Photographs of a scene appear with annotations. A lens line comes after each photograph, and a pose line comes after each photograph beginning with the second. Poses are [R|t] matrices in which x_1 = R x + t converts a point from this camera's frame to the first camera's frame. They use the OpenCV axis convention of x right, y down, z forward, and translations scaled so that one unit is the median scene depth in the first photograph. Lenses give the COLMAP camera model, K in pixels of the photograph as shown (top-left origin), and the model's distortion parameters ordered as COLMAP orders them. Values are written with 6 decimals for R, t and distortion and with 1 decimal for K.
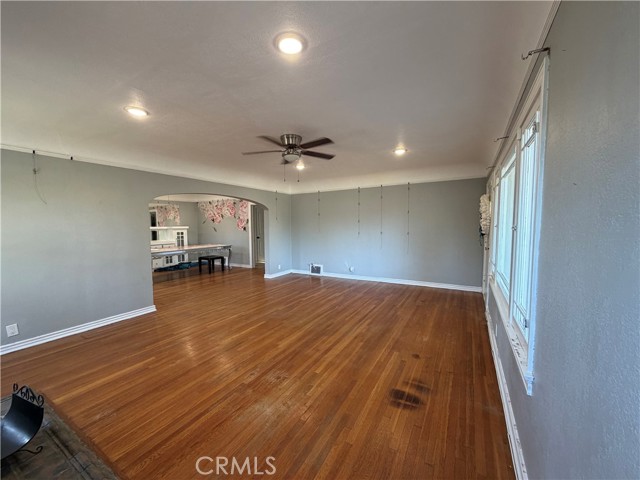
lens RADIAL K [[254.3, 0, 320.8], [0, 254.3, 238.4], [0, 0, 1]] dist [-0.000446, -0.000004]
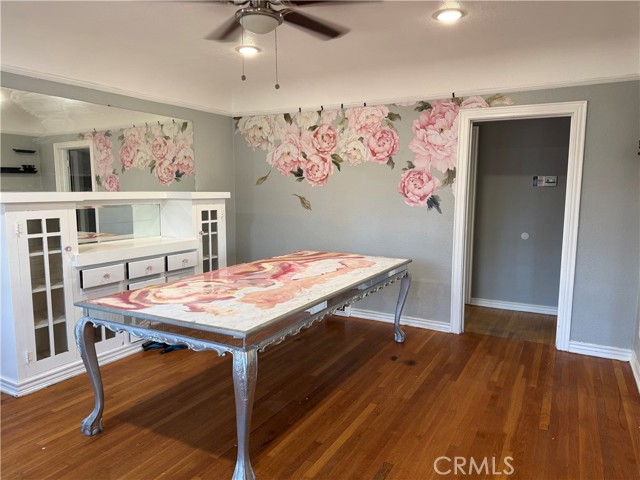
lens RADIAL K [[454.9, 0, 316.8], [0, 454.9, 240.9], [0, 0, 1]] dist [0.064411, 0.000606]
pose [[0.999636, 0.011218, 0.024541, -0.424384], [-0.012570, 0.998370, 0.055670, -0.019466], [-0.023877, -0.055958, 0.998148, 0.433746]]
